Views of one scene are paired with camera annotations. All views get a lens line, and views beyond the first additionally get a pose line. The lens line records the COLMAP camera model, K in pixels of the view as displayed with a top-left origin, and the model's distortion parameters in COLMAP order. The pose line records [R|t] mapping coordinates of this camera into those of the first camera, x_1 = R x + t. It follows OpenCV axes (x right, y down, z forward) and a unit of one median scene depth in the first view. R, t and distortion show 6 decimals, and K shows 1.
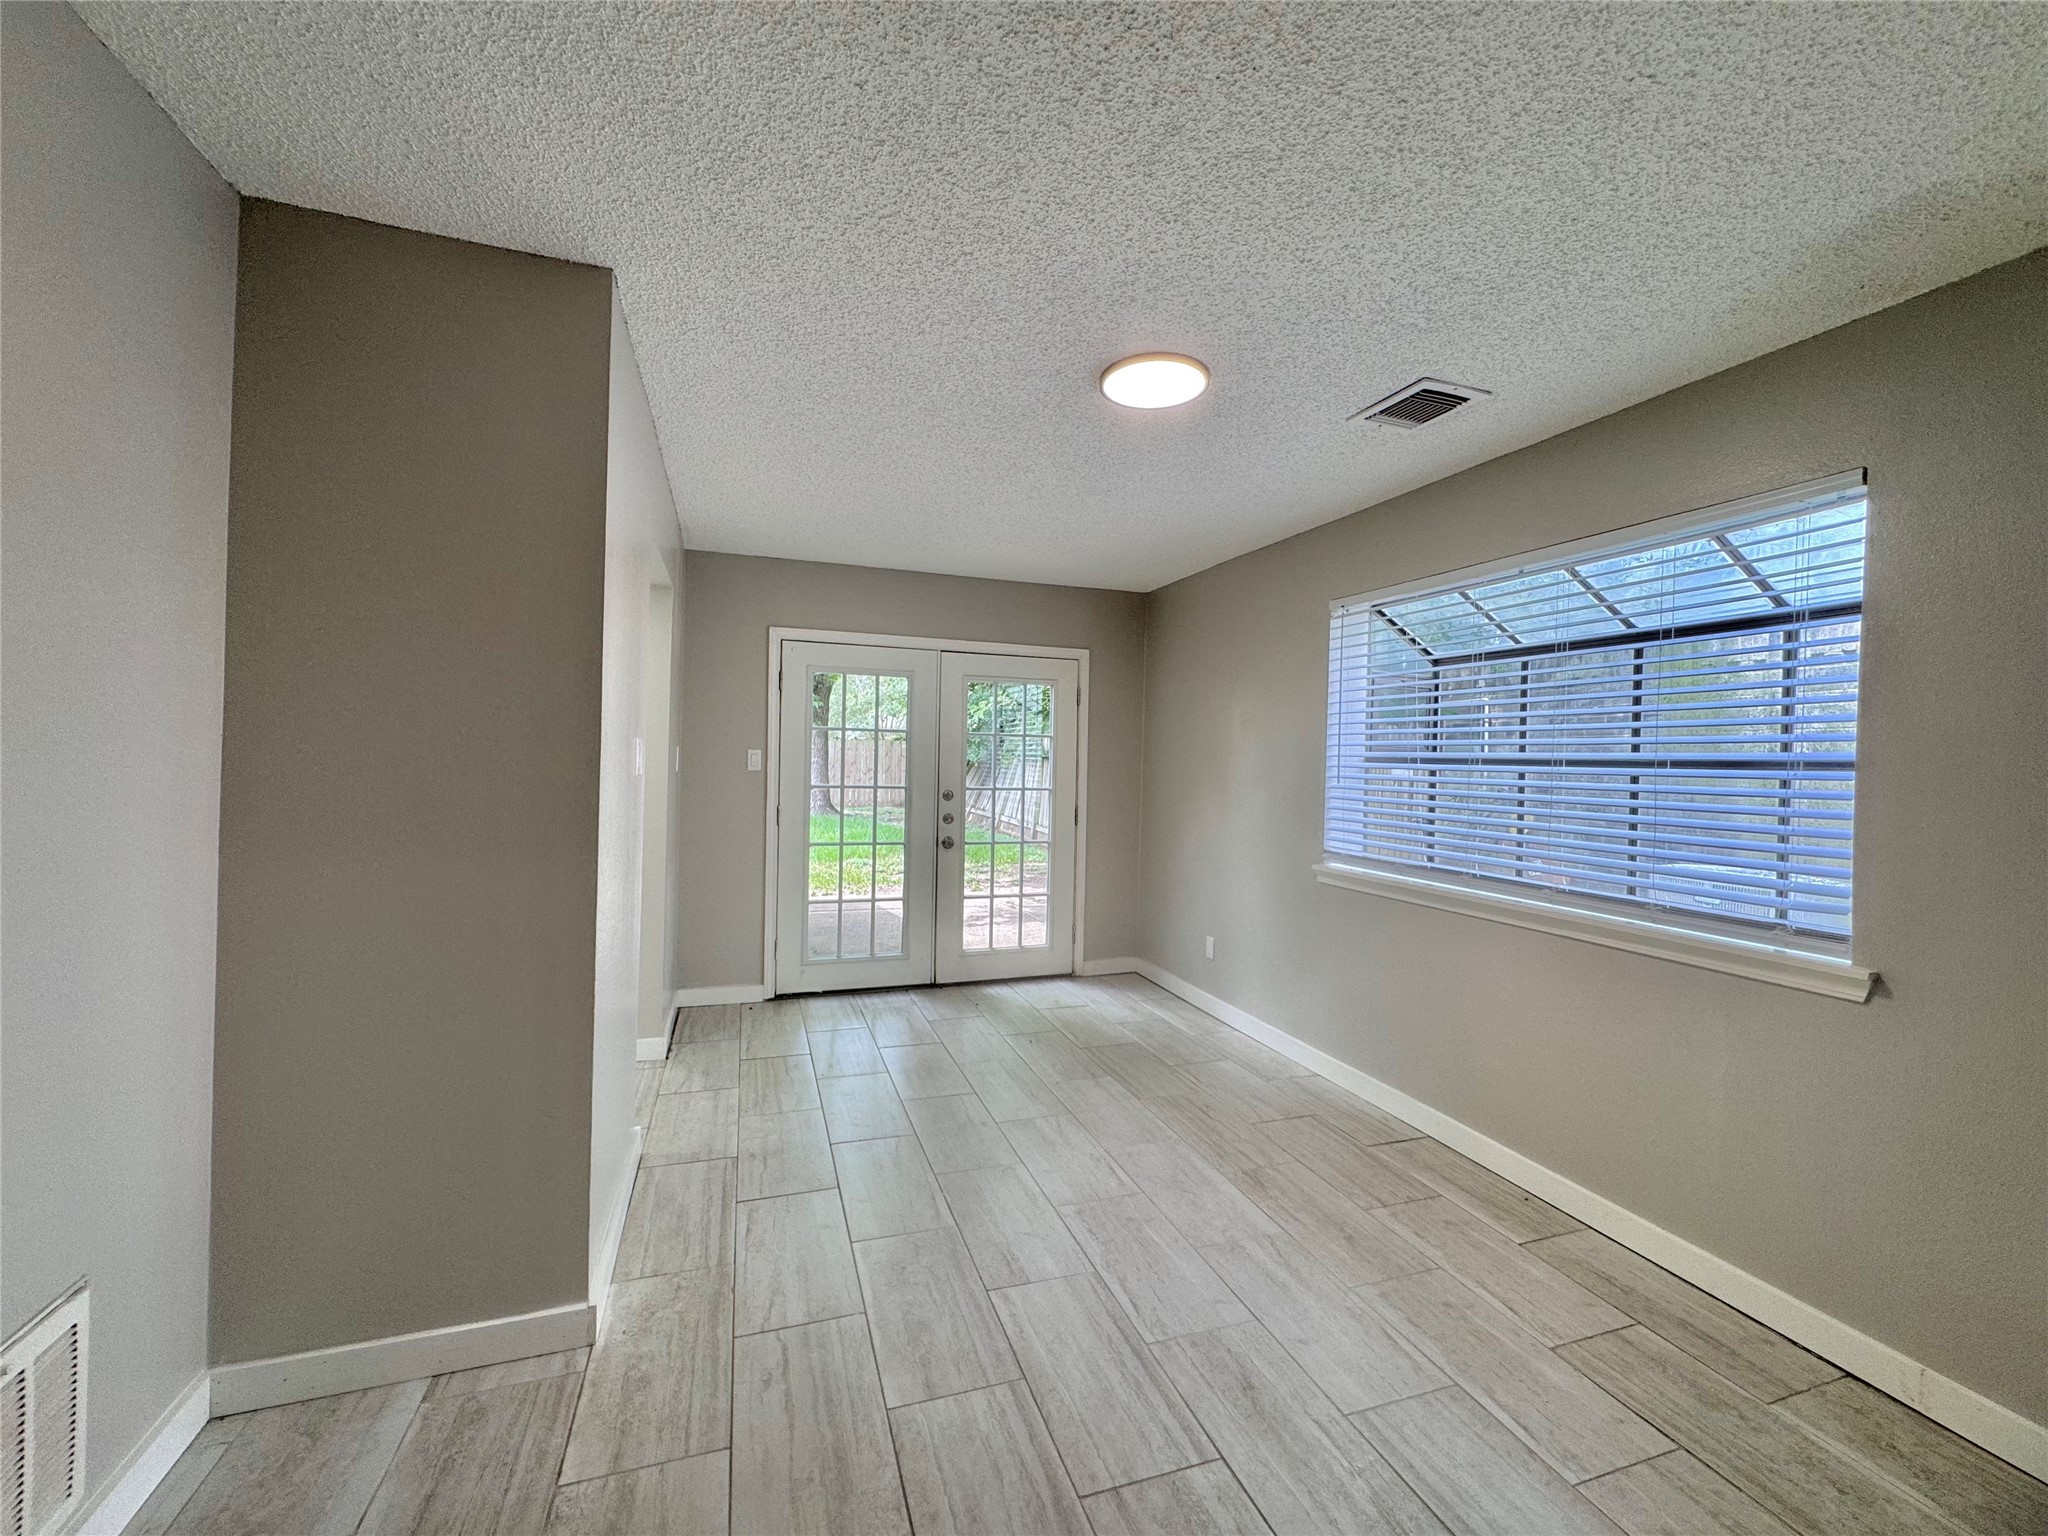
lens RADIAL K [[817.7, 0, 1021.9], [0, 817.7, 765.3], [0, 0, 1]] dist [-0.002017, -0.000420]
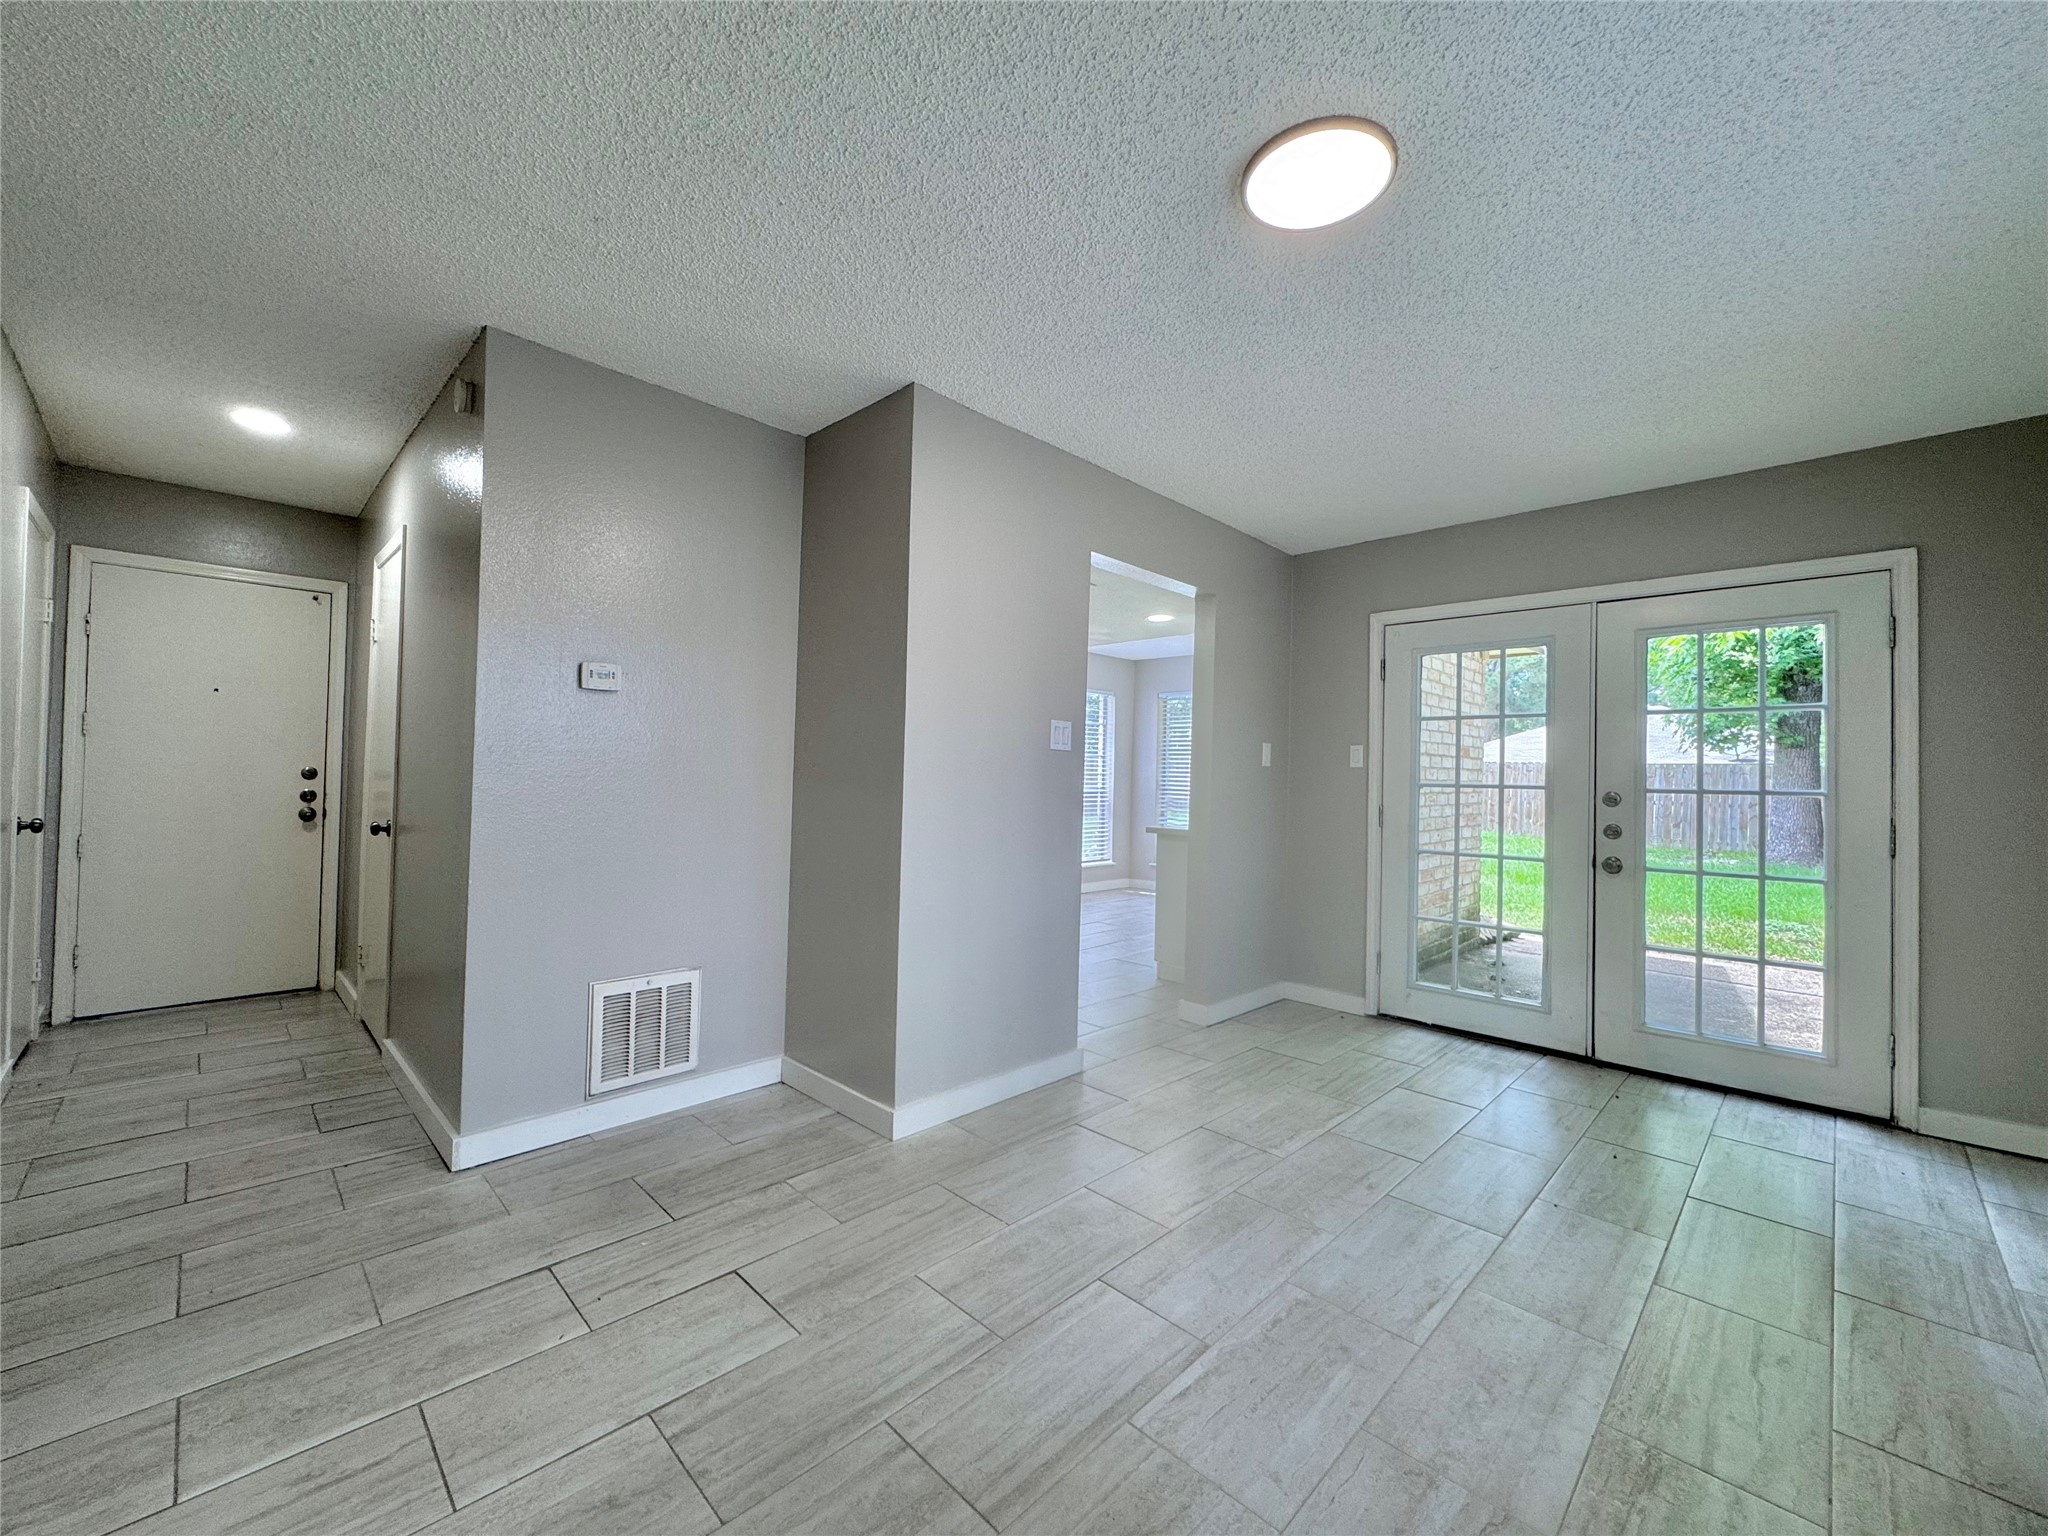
lens RADIAL K [[817.7, 0, 1015.0], [0, 817.7, 762.0], [0, 0, 1]] dist [-0.002017, -0.000420]
pose [[0.442413, -0.029216, -0.896335, 0.360356], [-0.019145, 0.998934, -0.042010, 0.049562], [0.896607, 0.035746, 0.441382, 0.234095]]
